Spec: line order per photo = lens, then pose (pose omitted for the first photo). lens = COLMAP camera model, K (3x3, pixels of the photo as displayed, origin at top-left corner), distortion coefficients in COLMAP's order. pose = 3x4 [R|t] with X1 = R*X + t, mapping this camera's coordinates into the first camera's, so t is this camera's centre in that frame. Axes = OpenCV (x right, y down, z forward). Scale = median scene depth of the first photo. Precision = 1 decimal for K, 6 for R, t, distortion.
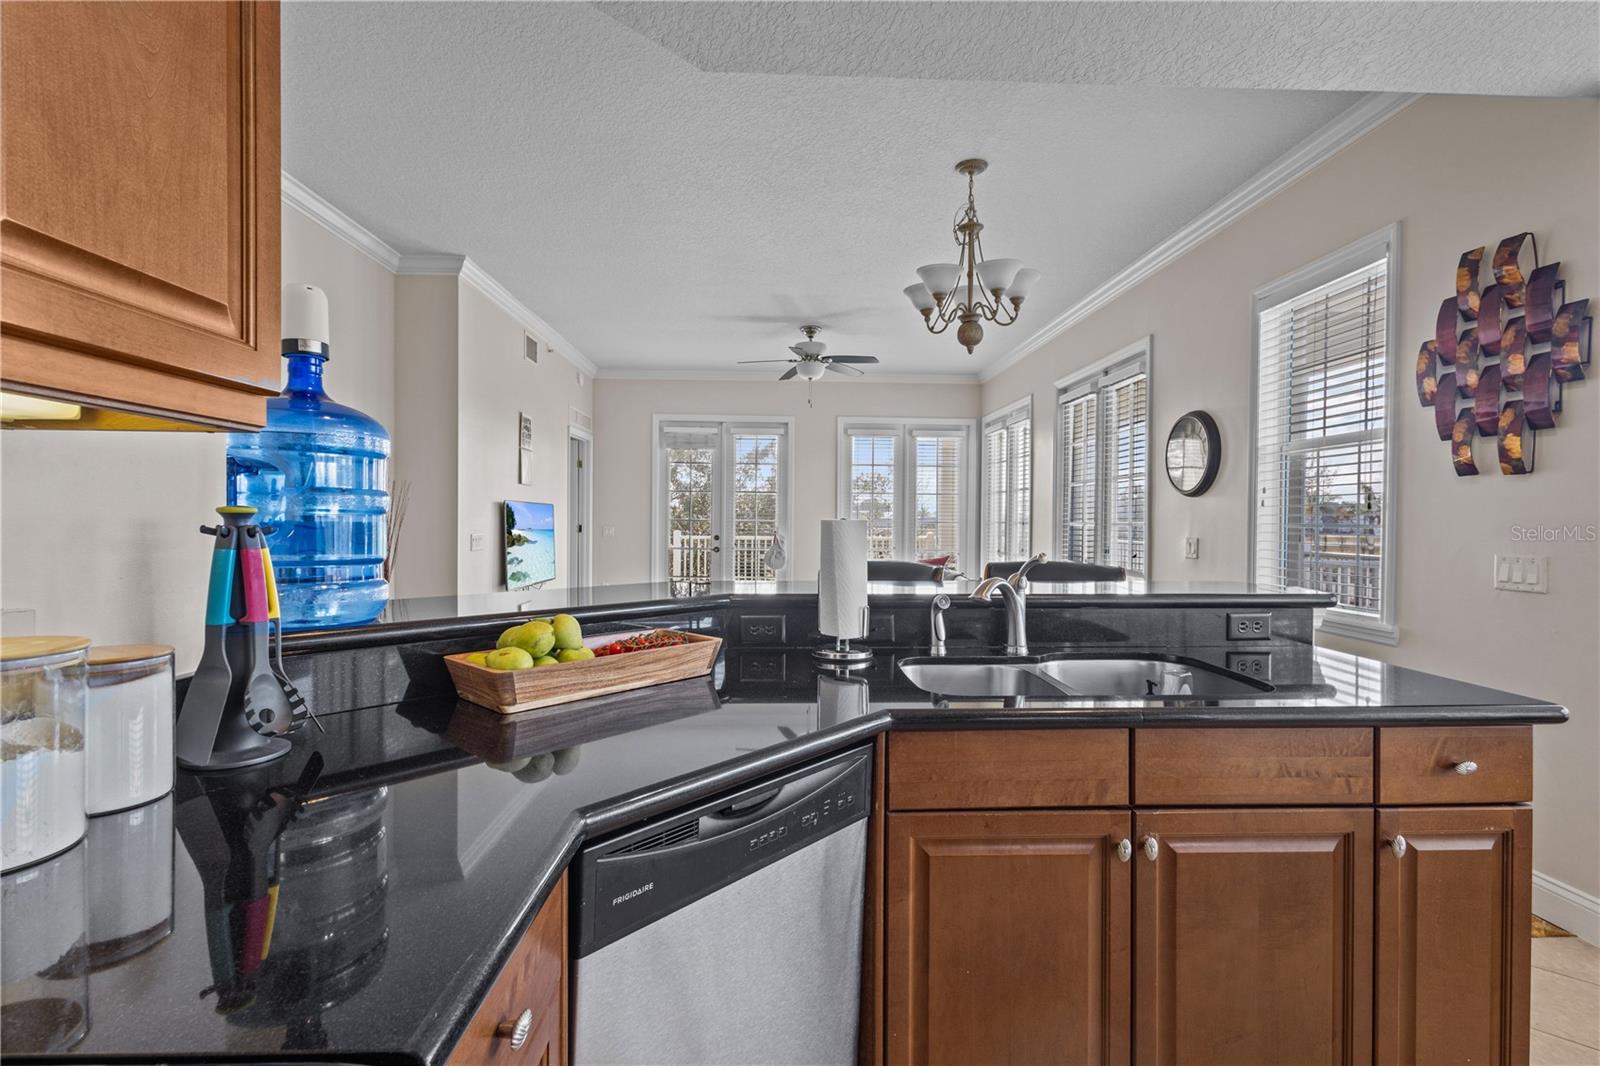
lens RADIAL K [[729.6, 0, 804.9], [0, 729.6, 528.7], [0, 0, 1]] dist [0.002261, -0.000526]
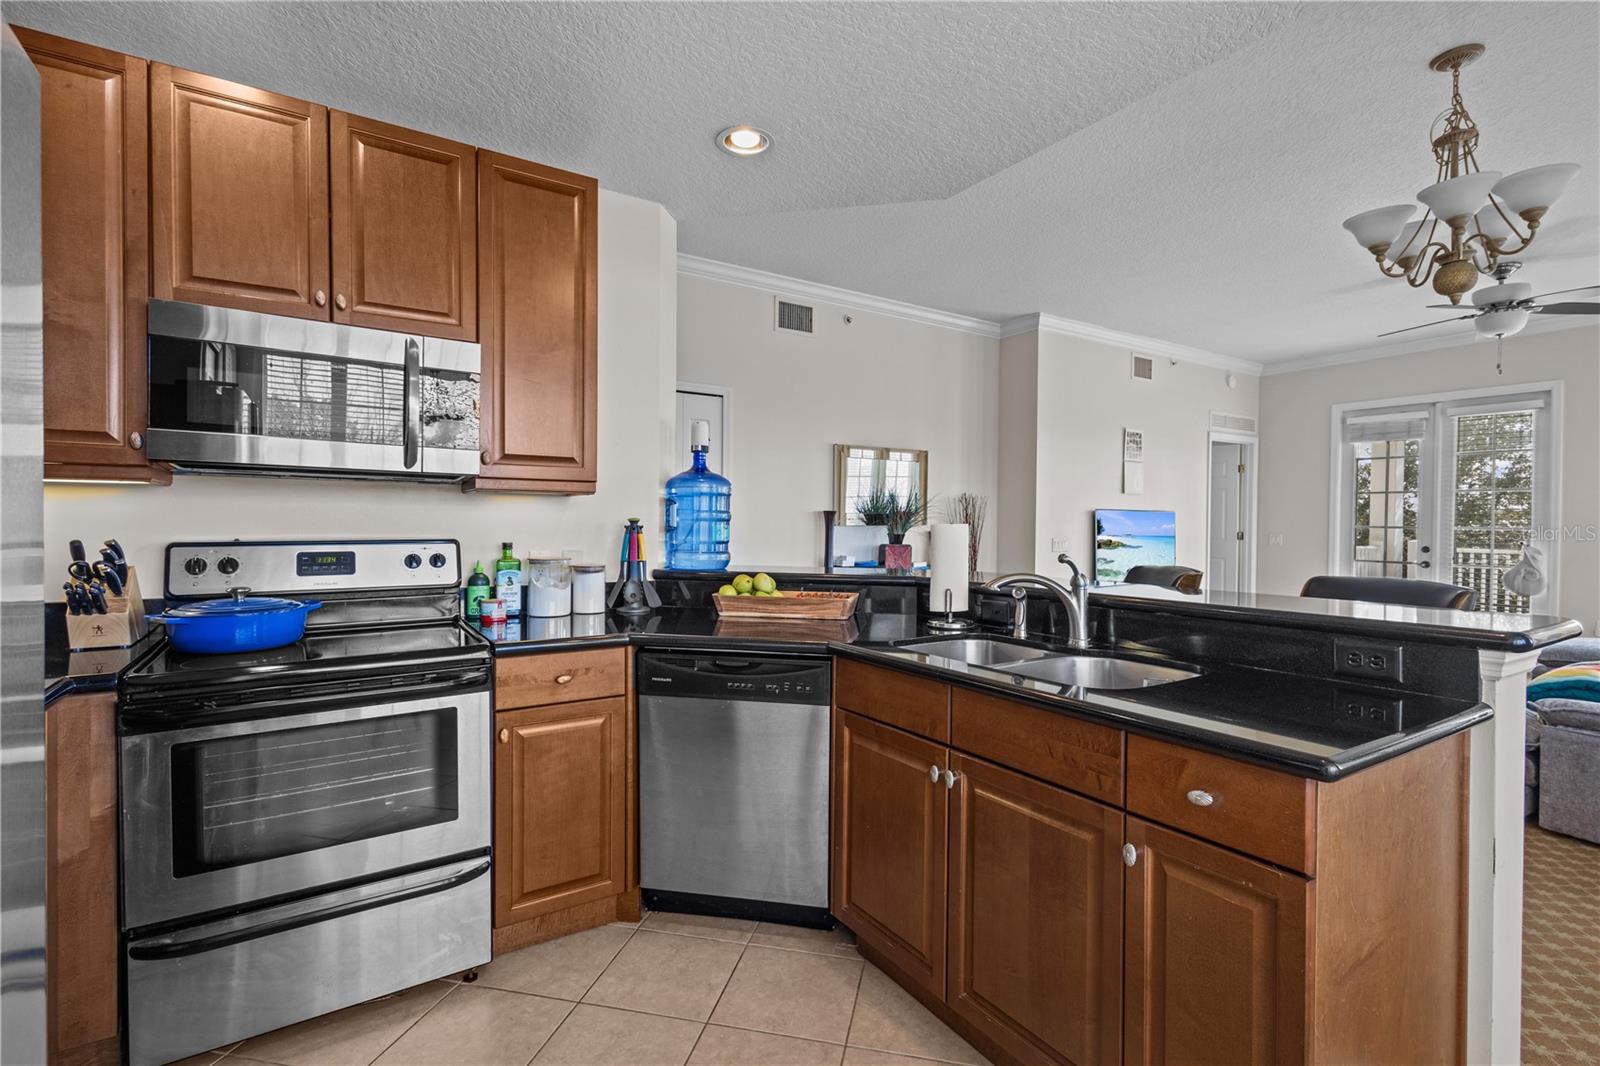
lens RADIAL K [[737.2, 0, 809.5], [0, 737.2, 525.1], [0, 0, 1]] dist [0.002080, -0.000112]
pose [[0.512562, -0.000963, -0.858650, 0.402051], [-0.012184, 0.999891, -0.008394, 0.001221], [0.858564, 0.014764, 0.512494, 0.031785]]
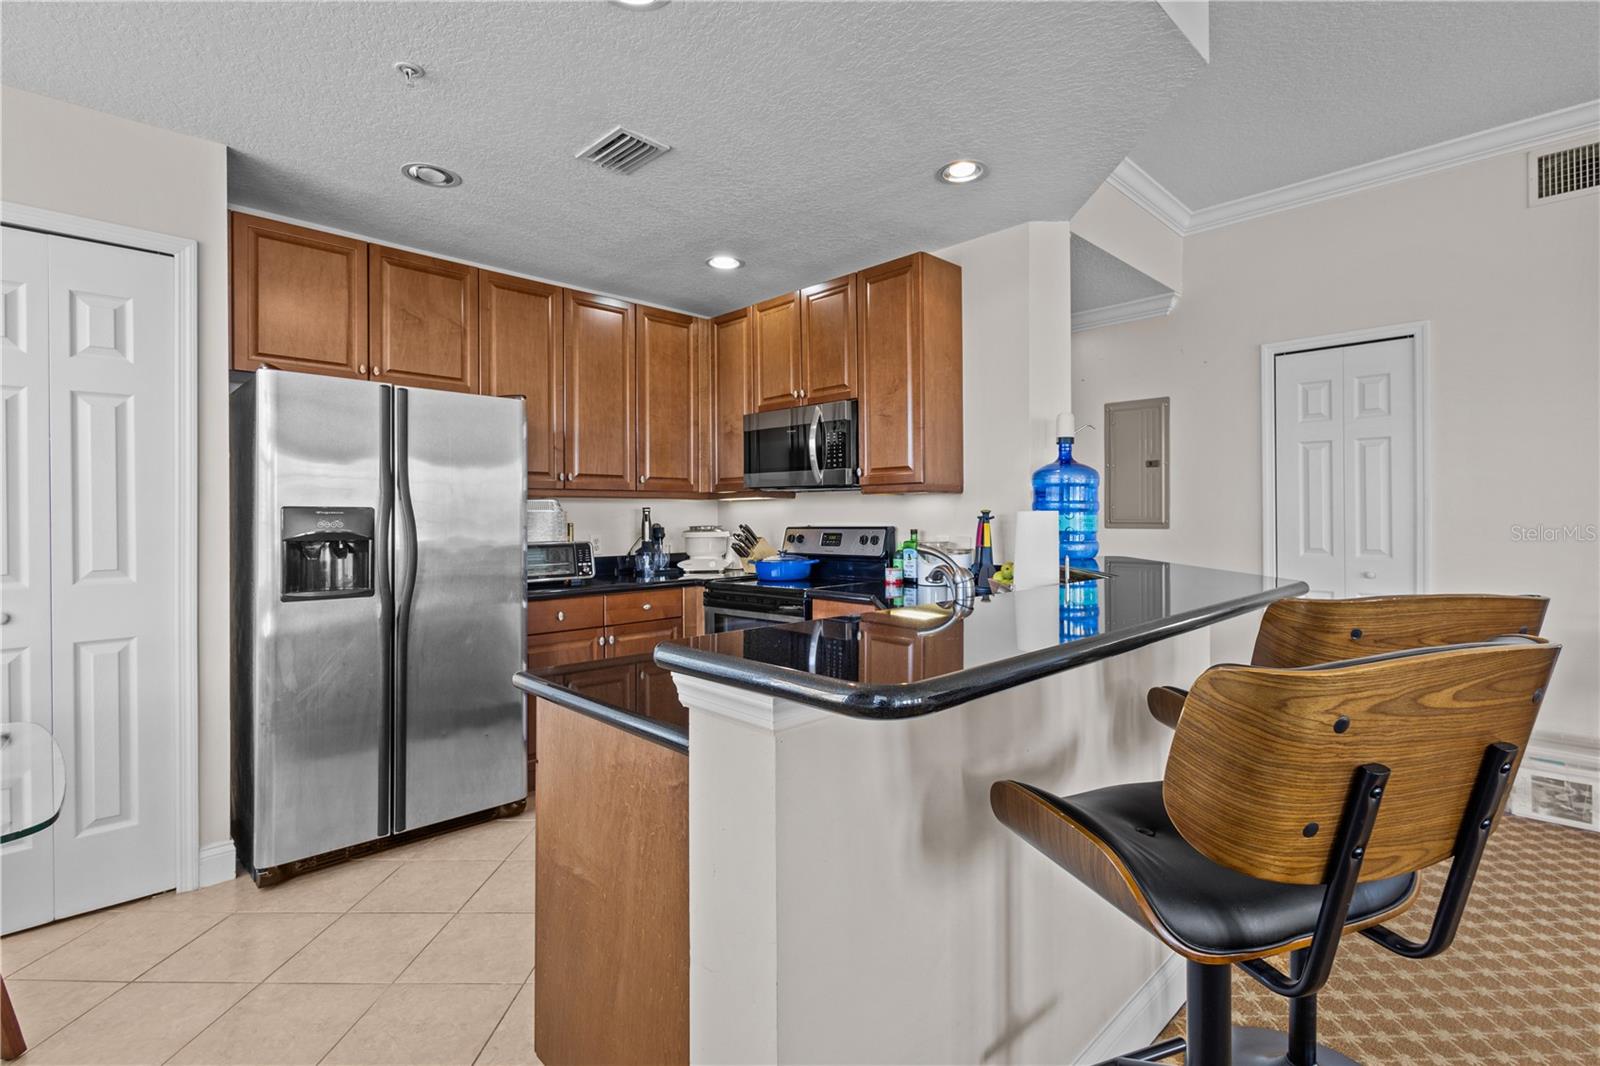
lens RADIAL K [[737.2, 0, 809.5], [0, 737.2, 525.1], [0, 0, 1]] dist [0.002080, -0.000112]
pose [[-0.750336, 0.002343, -0.661053, 0.399383], [-0.008709, 0.999872, 0.013429, -0.001281], [0.660999, 0.015833, -0.750219, 0.604059]]
